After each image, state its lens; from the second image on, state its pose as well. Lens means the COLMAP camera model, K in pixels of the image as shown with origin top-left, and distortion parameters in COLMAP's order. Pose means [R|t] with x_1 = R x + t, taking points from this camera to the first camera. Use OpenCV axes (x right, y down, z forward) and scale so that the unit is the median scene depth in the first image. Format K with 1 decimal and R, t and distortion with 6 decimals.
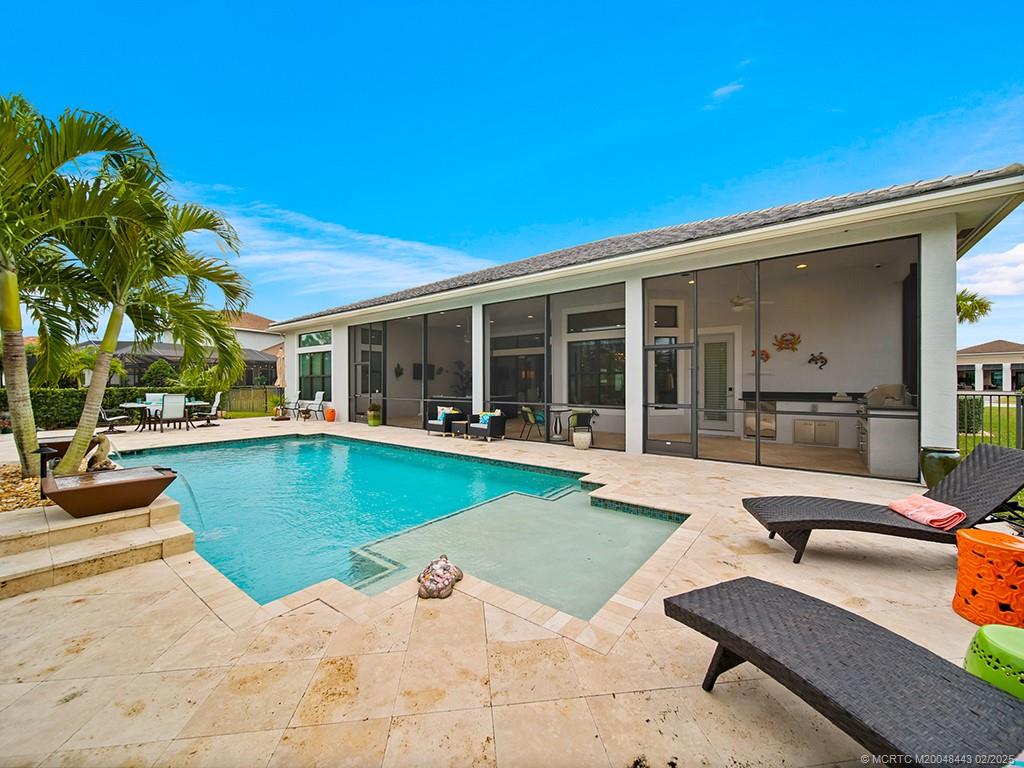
lens RADIAL K [[382.9, 0, 516.9], [0, 382.9, 387.2], [0, 0, 1]] dist [-0.000081, -0.000038]
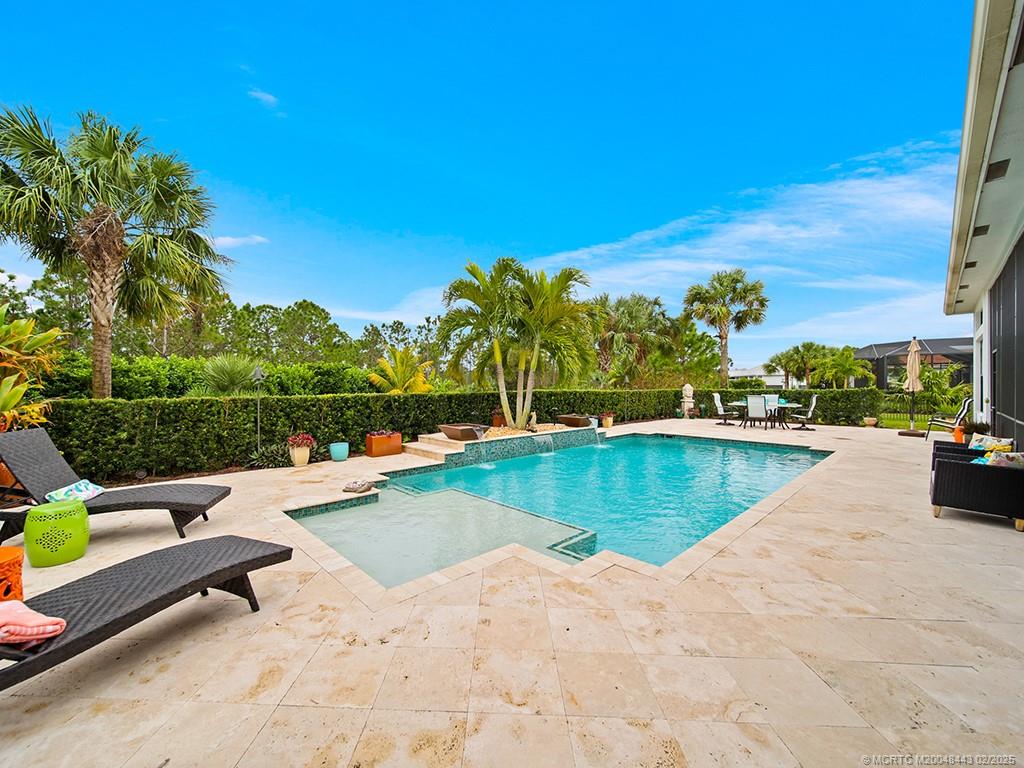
lens RADIAL K [[425.4, 0, 513.4], [0, 425.4, 385.0], [0, 0, 1]] dist [0.003240, 0.000190]
pose [[-0.149248, -0.002593, -0.988796, 0.635396], [-0.006322, 0.999979, -0.001668, -0.008984], [0.988780, 0.006003, -0.149261, 0.734798]]
